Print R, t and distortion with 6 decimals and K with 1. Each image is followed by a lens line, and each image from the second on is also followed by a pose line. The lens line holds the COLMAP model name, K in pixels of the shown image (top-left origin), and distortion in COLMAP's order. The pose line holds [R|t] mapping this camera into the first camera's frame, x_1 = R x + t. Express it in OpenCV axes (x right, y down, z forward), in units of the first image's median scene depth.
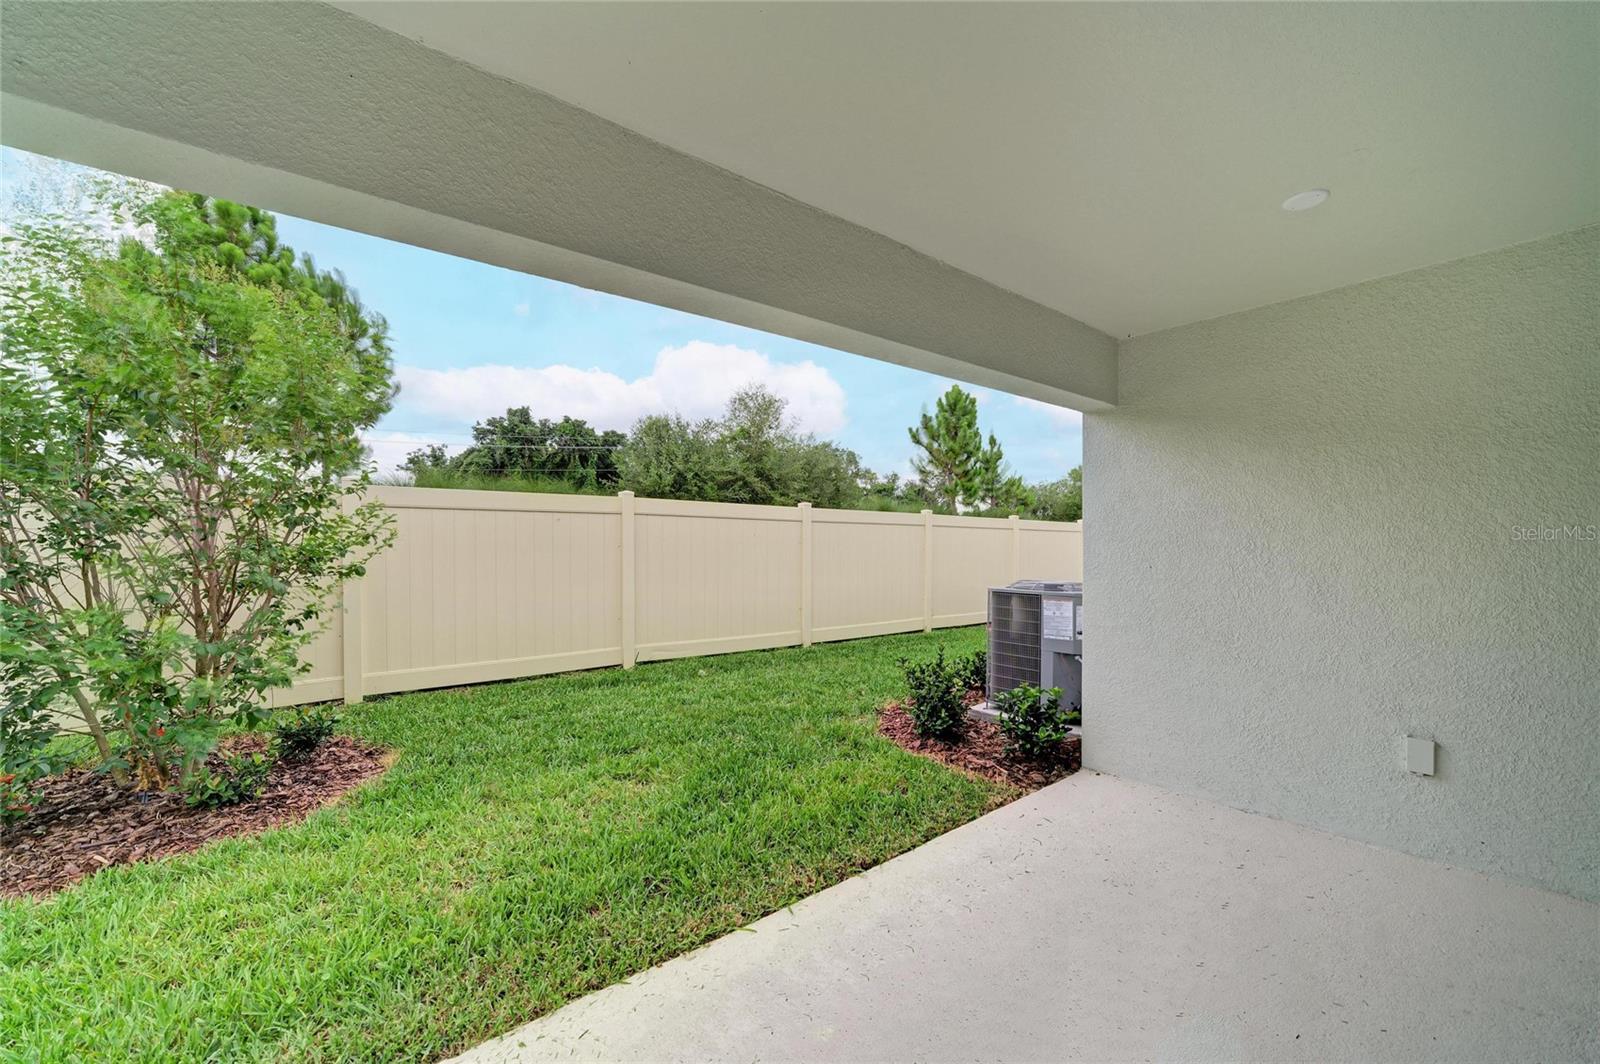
lens RADIAL K [[634.7, 0, 802.8], [0, 634.7, 539.7], [0, 0, 1]] dist [-0.004363, -0.000283]
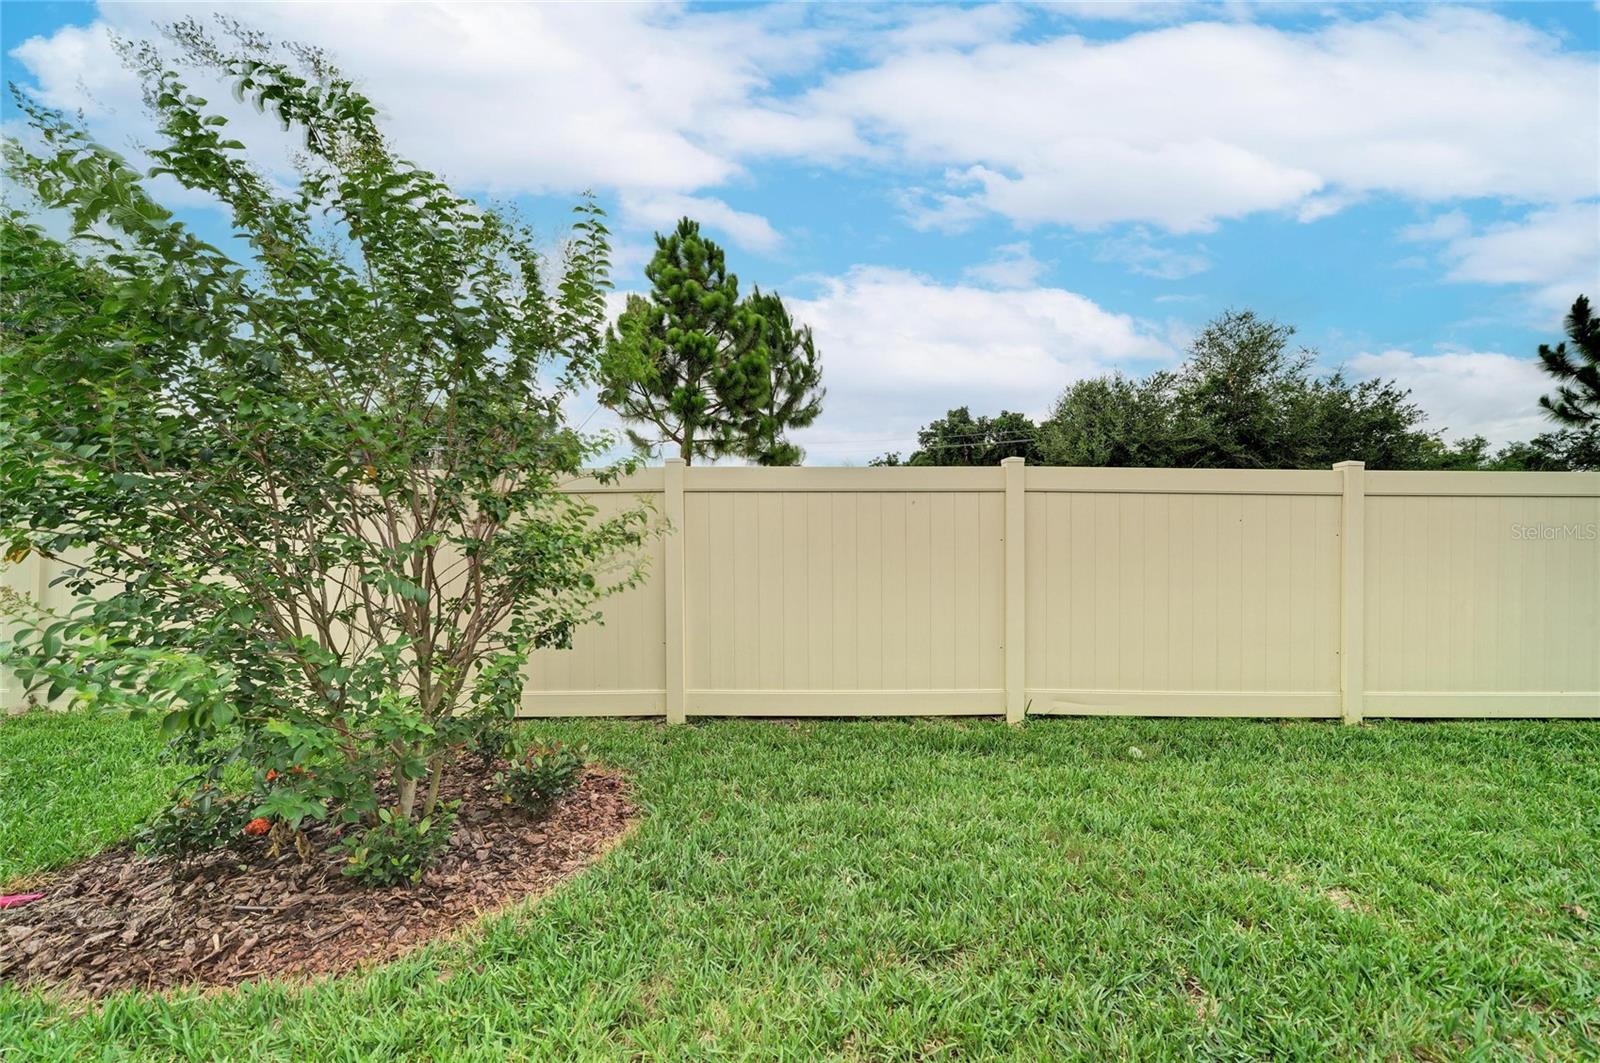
lens RADIAL K [[635.5, 0, 810.8], [0, 635.5, 539.5], [0, 0, 1]] dist [-0.010247, 0.002778]
pose [[0.787252, -0.003537, -0.616621, -0.015532], [0.005062, 0.999987, 0.000727, 0.004681], [0.616610, -0.003694, 0.787260, 0.165985]]
